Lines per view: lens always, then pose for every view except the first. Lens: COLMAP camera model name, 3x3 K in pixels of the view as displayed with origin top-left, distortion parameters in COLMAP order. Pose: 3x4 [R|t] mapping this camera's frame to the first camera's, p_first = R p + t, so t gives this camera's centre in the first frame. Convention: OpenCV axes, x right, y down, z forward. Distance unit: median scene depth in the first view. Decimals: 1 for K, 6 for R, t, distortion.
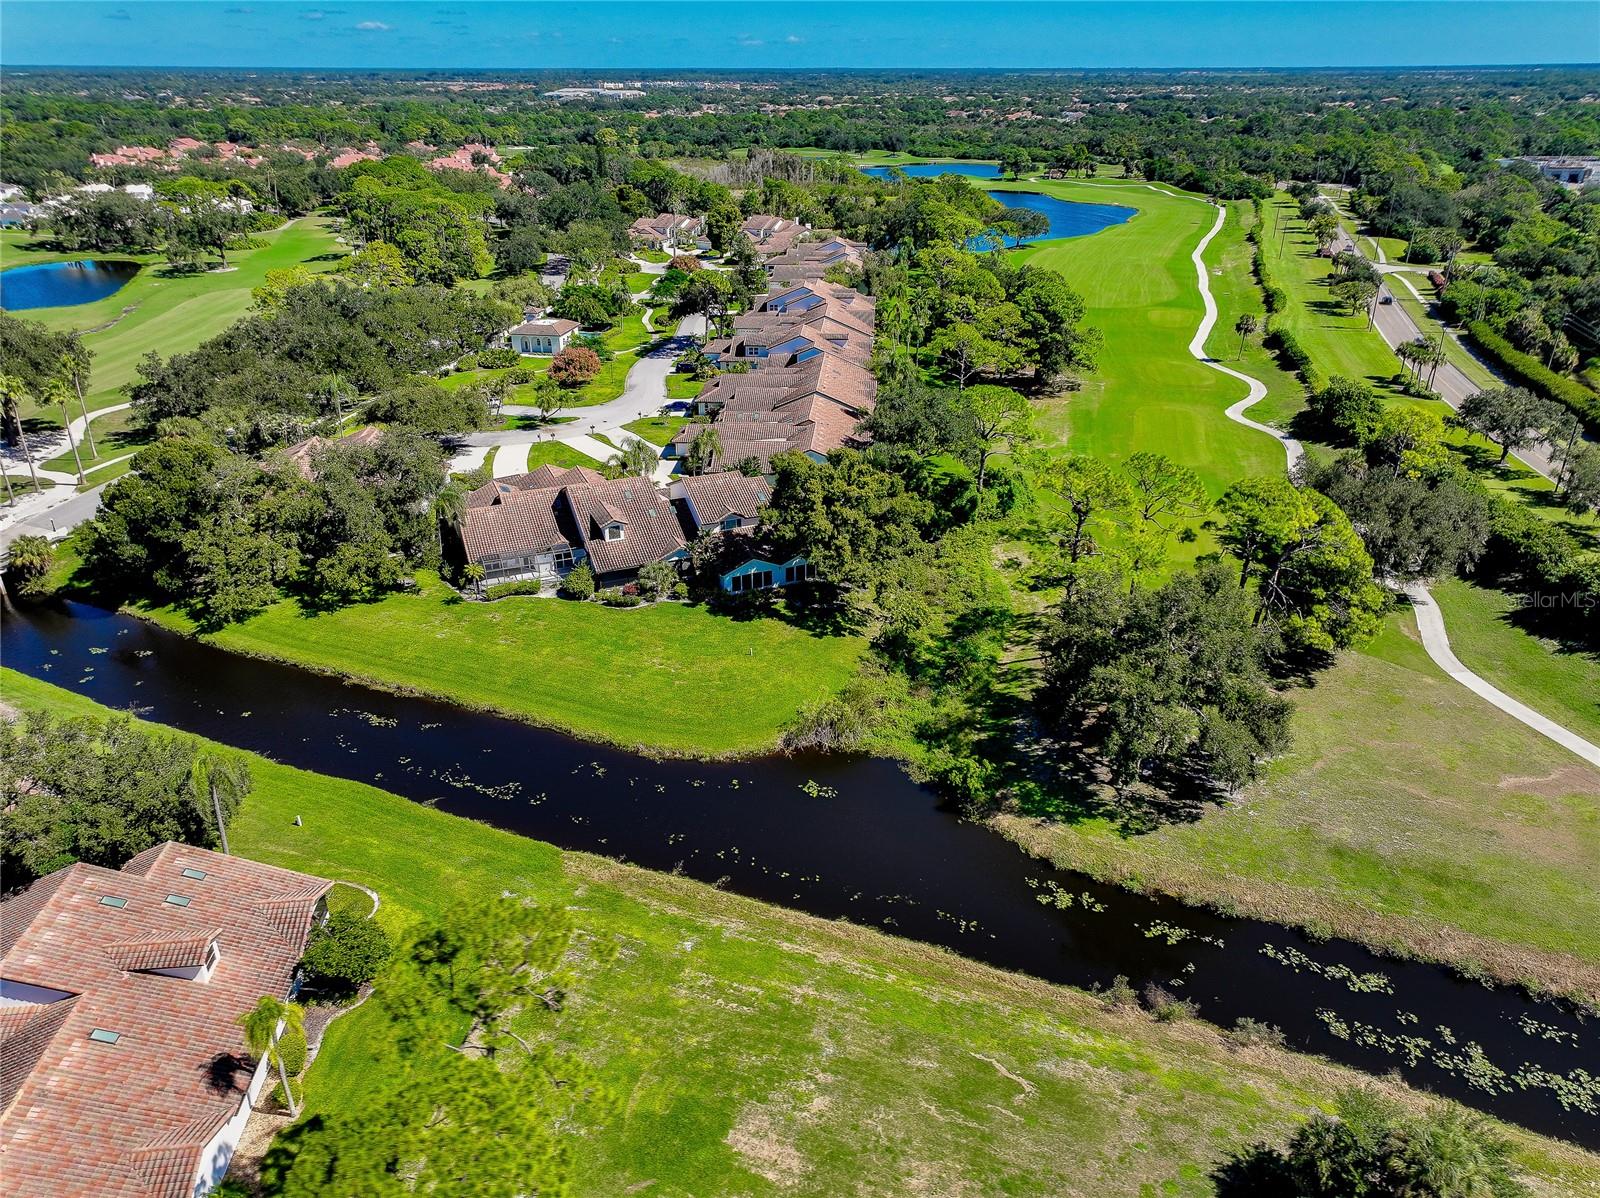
lens RADIAL K [[1122.9, 0, 800.9], [0, 1122.9, 599.4], [0, 0, 1]] dist [-0.001438, 0.022531]
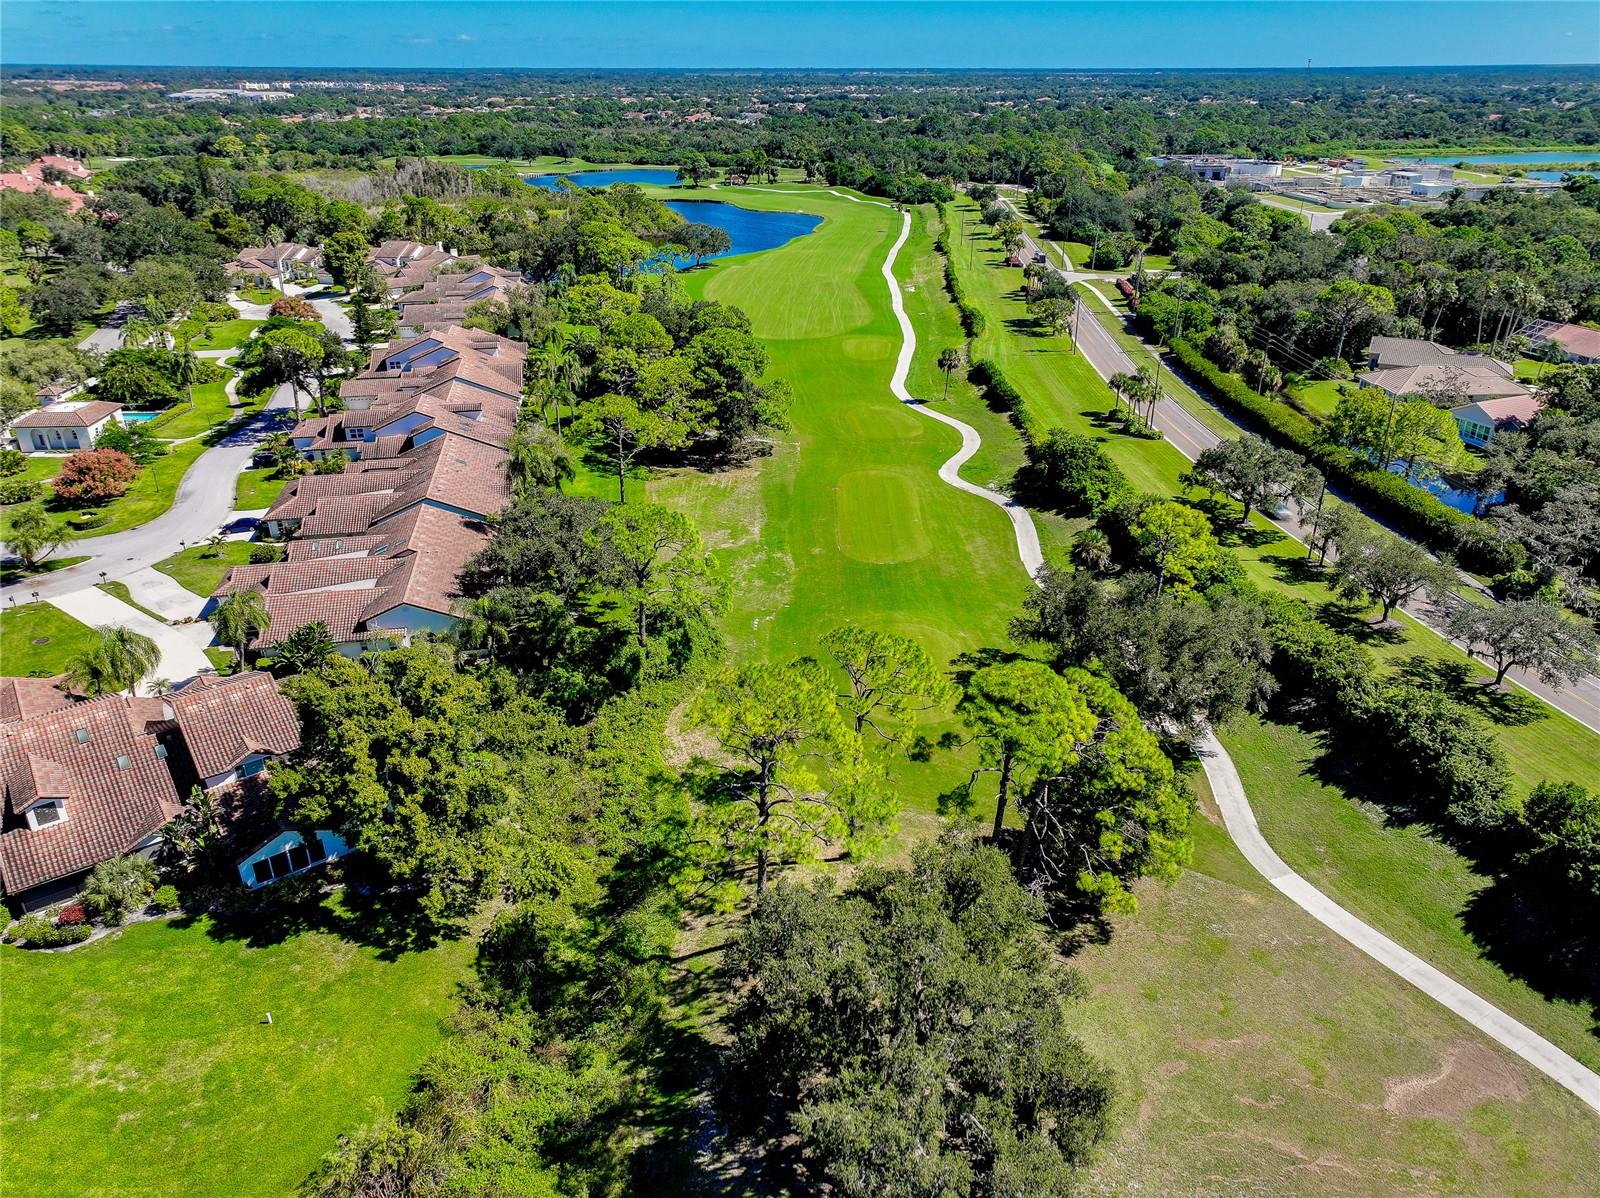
lens RADIAL K [[1122.9, 0, 800.9], [0, 1122.9, 599.4], [0, 0, 1]] dist [-0.001438, 0.022531]
pose [[0.967733, -0.107796, 0.227755, 0.065166], [0.107823, 0.994093, 0.012359, -0.084211], [-0.227742, 0.012597, 0.973640, 0.178020]]
